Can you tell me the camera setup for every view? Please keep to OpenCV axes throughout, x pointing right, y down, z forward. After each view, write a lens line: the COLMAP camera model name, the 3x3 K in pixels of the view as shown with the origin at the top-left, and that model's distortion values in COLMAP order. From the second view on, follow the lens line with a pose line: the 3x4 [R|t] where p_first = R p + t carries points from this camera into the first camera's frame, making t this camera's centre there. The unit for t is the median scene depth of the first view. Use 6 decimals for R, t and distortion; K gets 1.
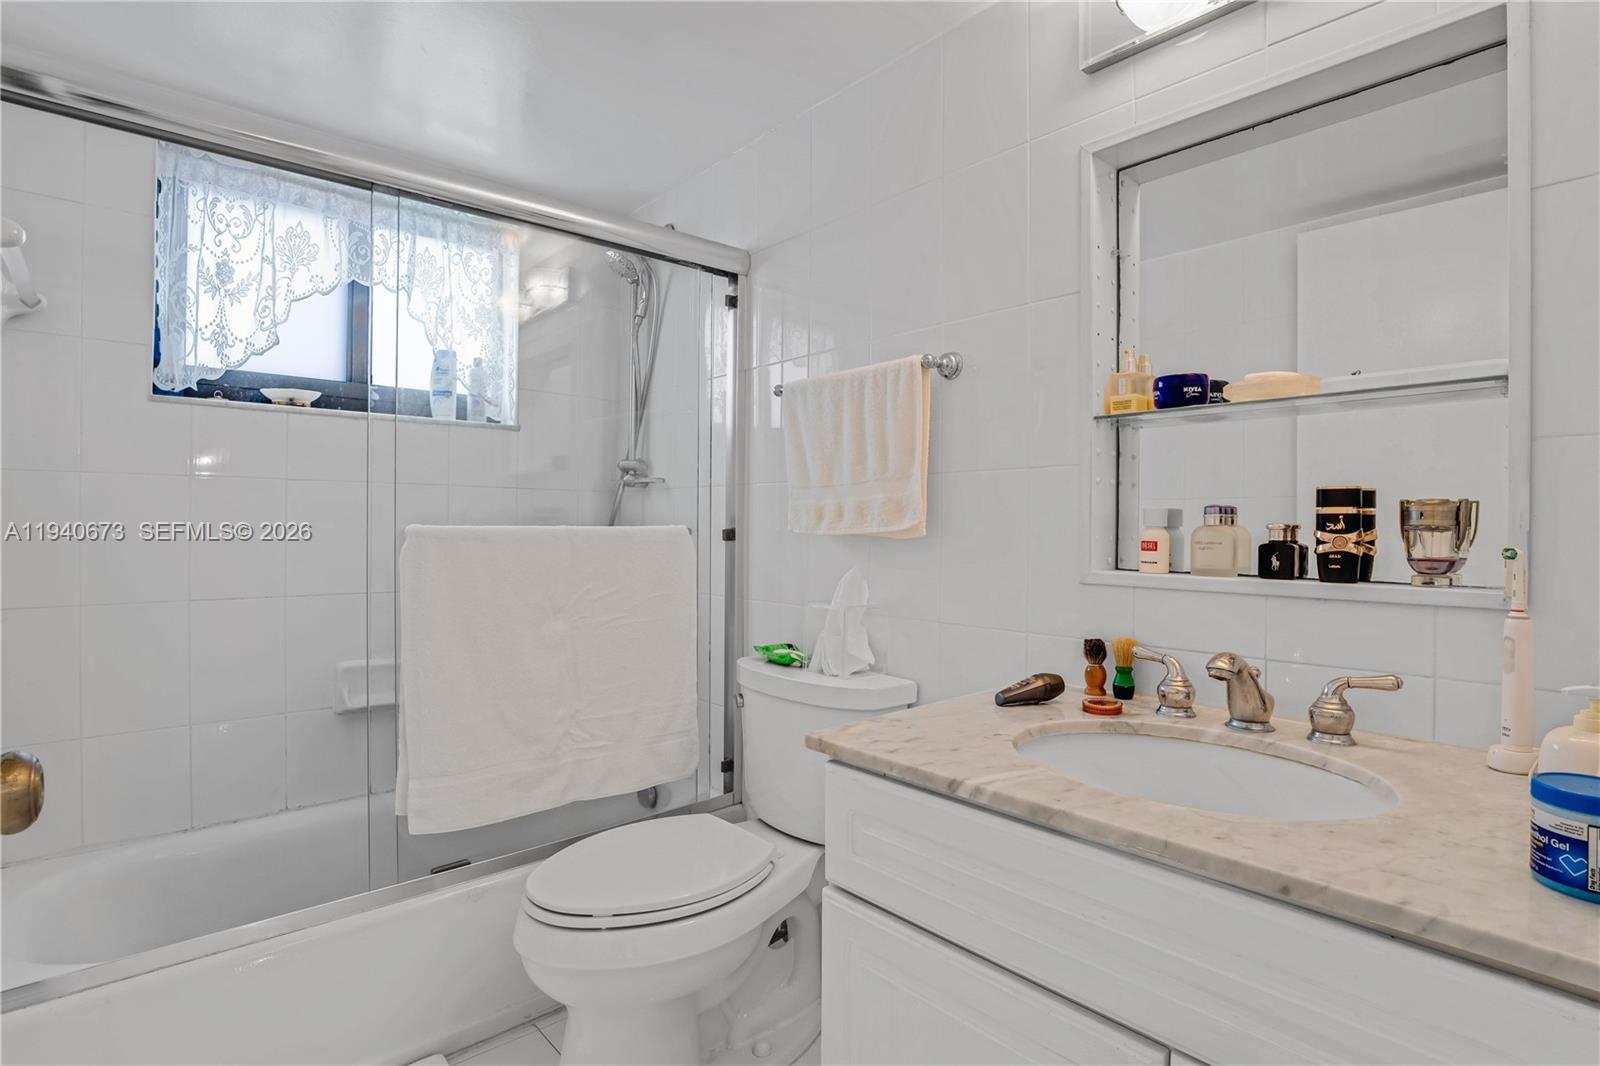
lens RADIAL K [[795.1, 0, 800.0], [0, 795.1, 533.0], [0, 0, 1]] dist [-0.041387, 0.012513]
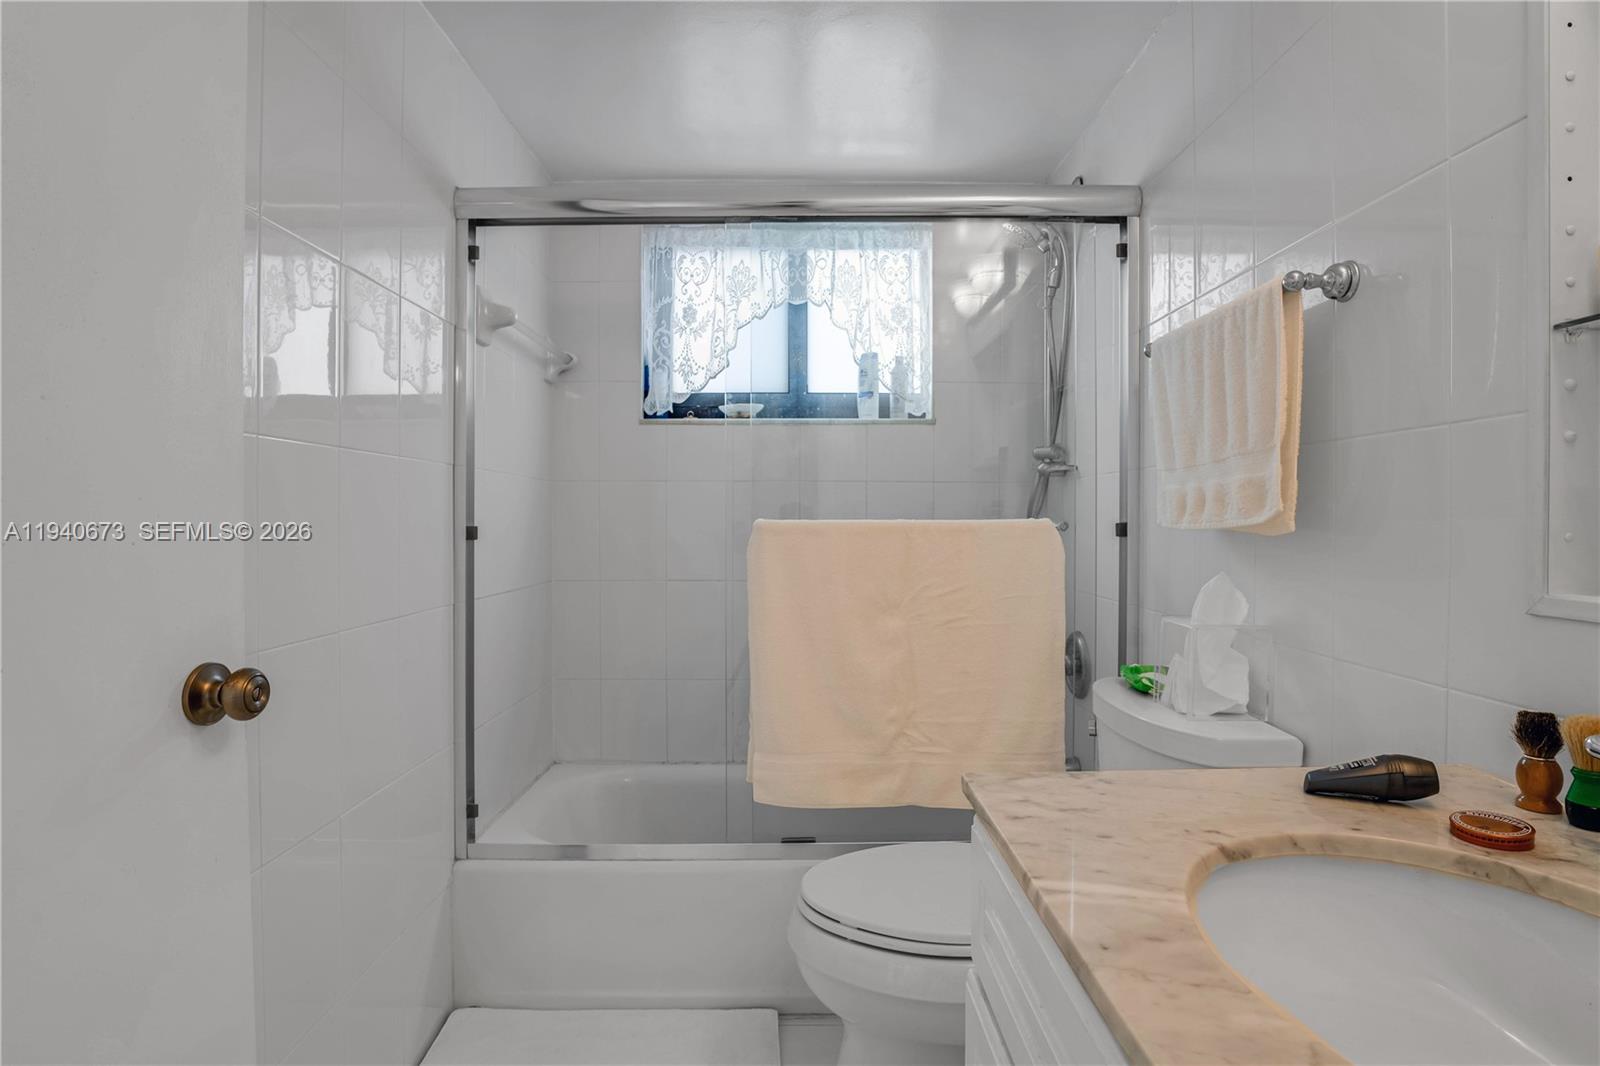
lens RADIAL K [[817.8, 0, 804.3], [0, 817.8, 526.6], [0, 0, 1]] dist [-0.044233, 0.015418]
pose [[0.754932, 0.001219, -0.655802, 0.235795], [-0.001635, 0.999999, -0.000024, -0.000239], [0.655801, 0.001090, 0.754933, 0.144270]]
